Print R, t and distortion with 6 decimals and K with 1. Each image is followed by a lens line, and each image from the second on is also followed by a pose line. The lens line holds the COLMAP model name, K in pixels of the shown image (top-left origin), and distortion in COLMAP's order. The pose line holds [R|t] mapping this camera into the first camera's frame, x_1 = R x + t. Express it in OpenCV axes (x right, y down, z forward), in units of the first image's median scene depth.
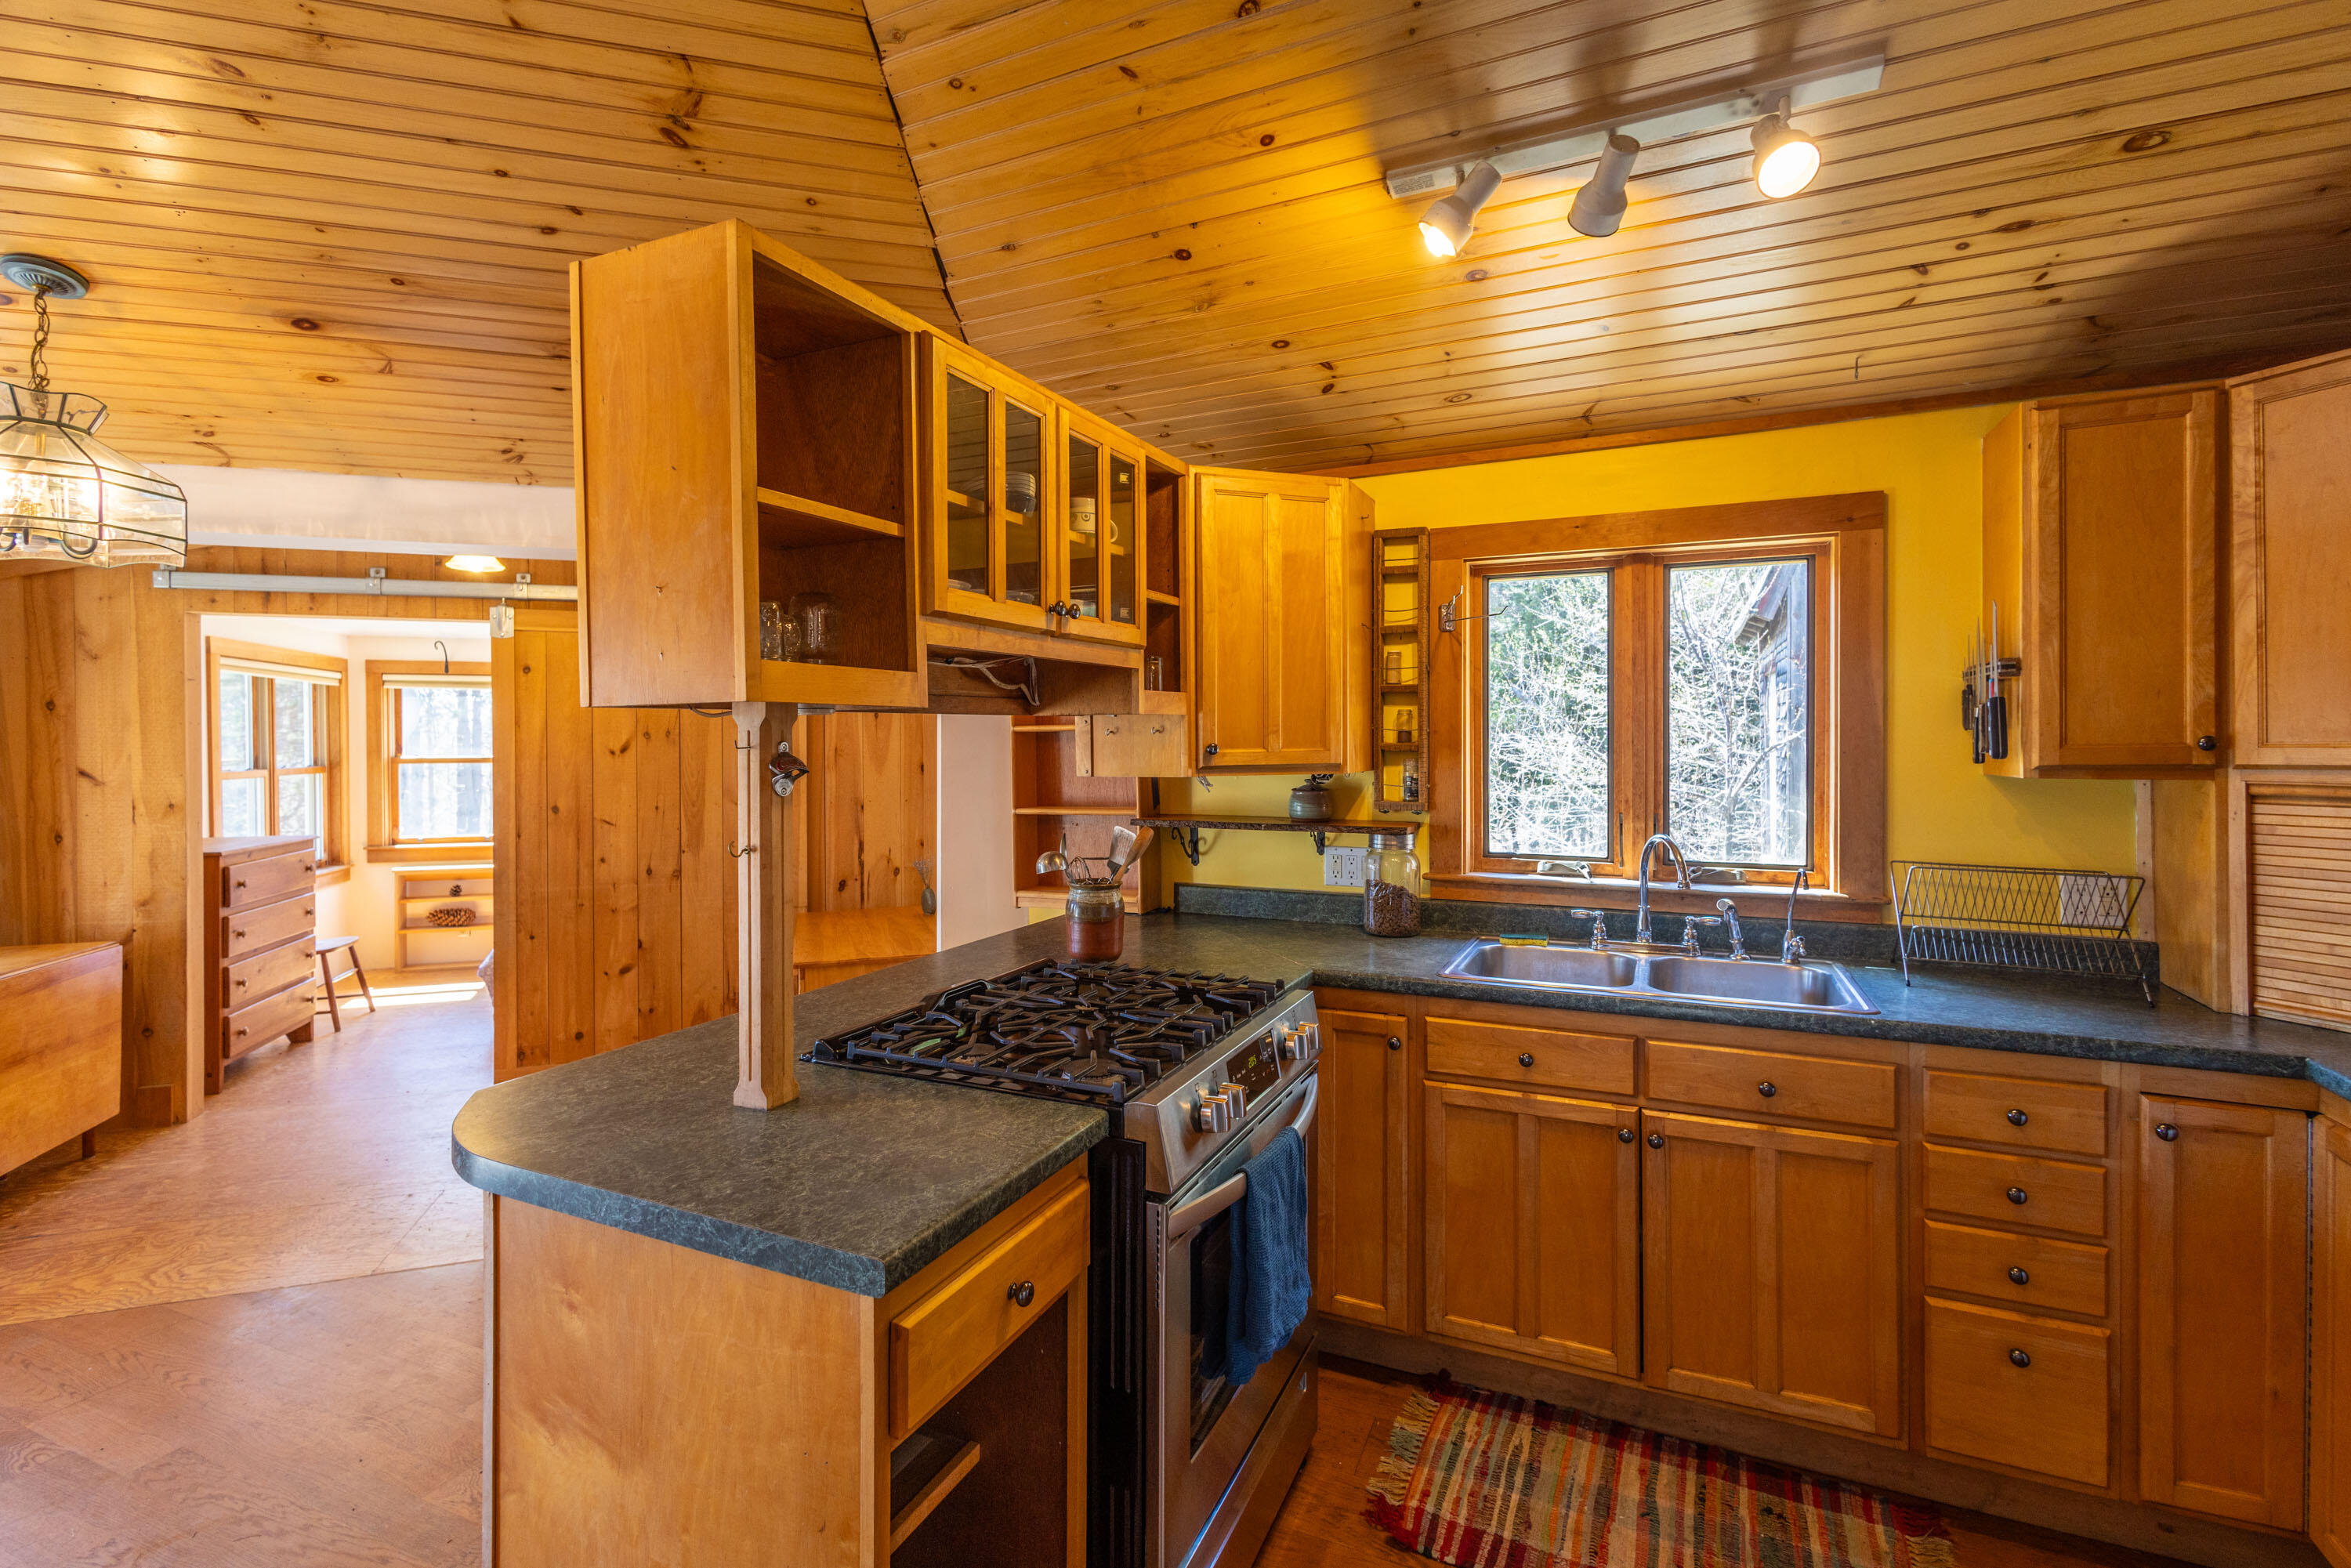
lens RADIAL K [[1087.7, 0, 1200.2], [0, 1087.7, 762.3], [0, 0, 1]] dist [0.012043, -0.001382]
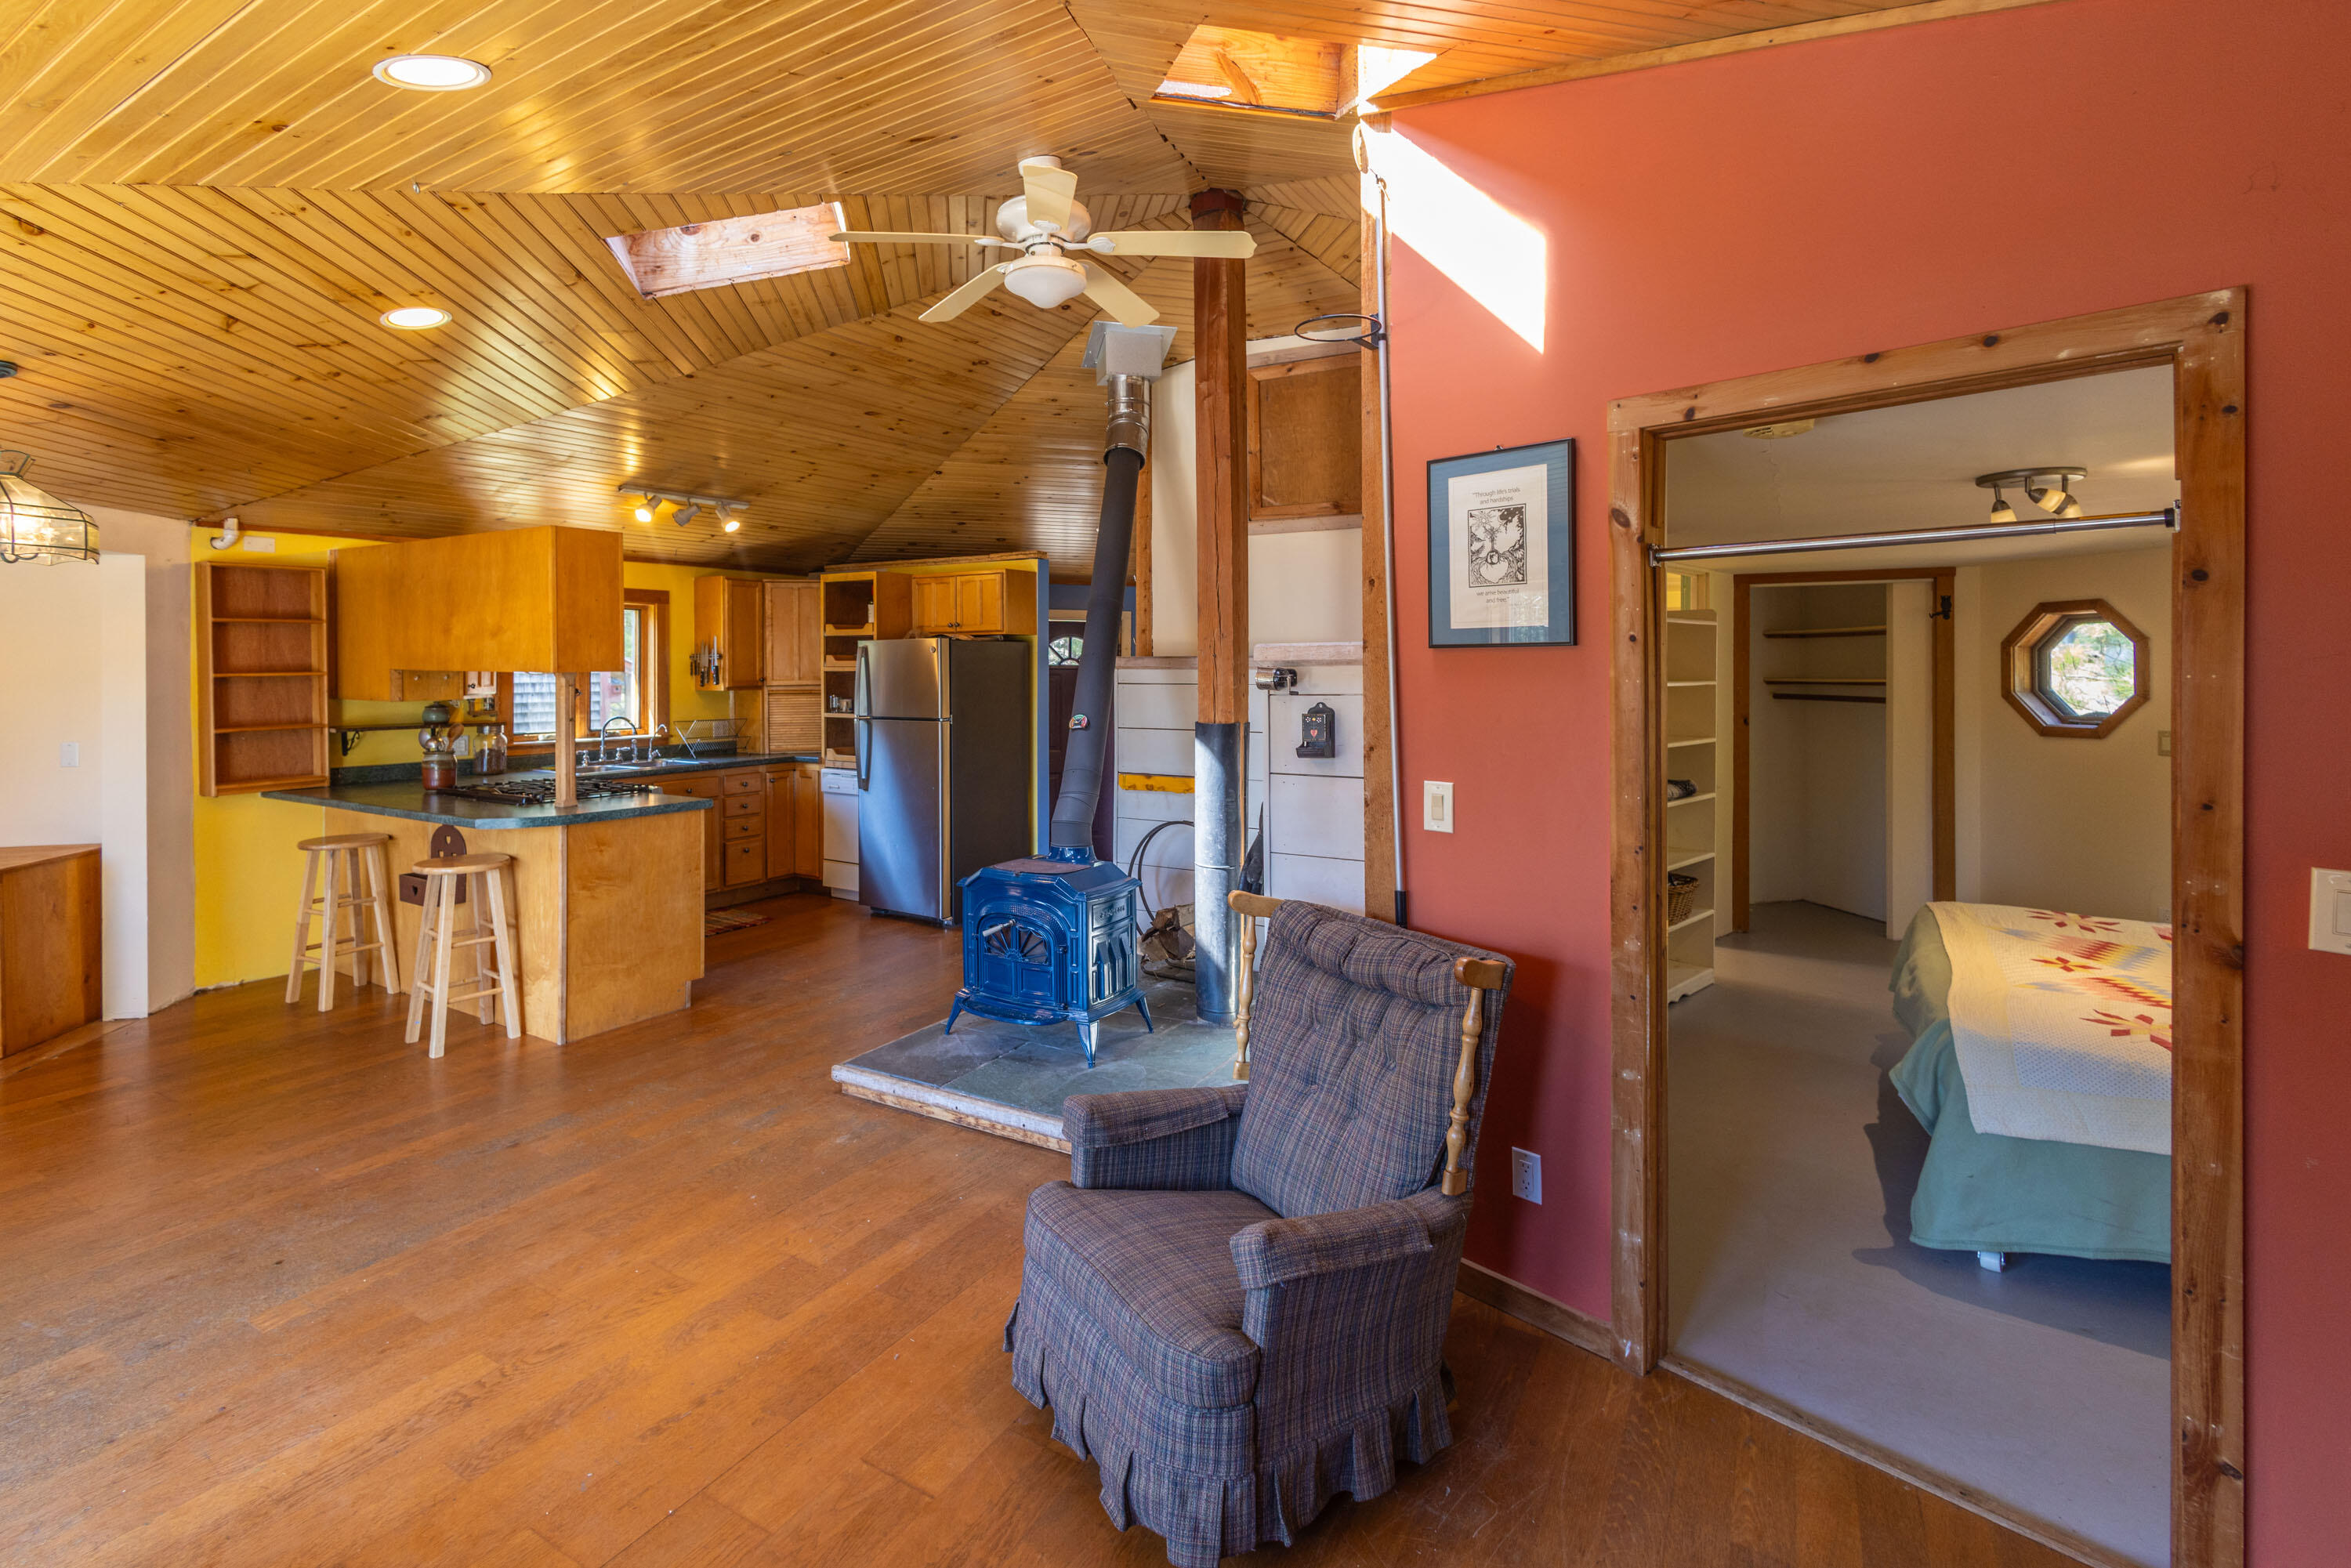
lens RADIAL K [[1058.1, 0, 1146.1], [0, 1058.1, 694.0], [0, 0, 1]] dist [0.019500, -0.000082]
pose [[0.161348, -0.023374, 0.986621, -2.032546], [0.021697, 0.999562, 0.020133, -0.010649], [-0.986659, 0.018158, 0.161785, -0.710825]]
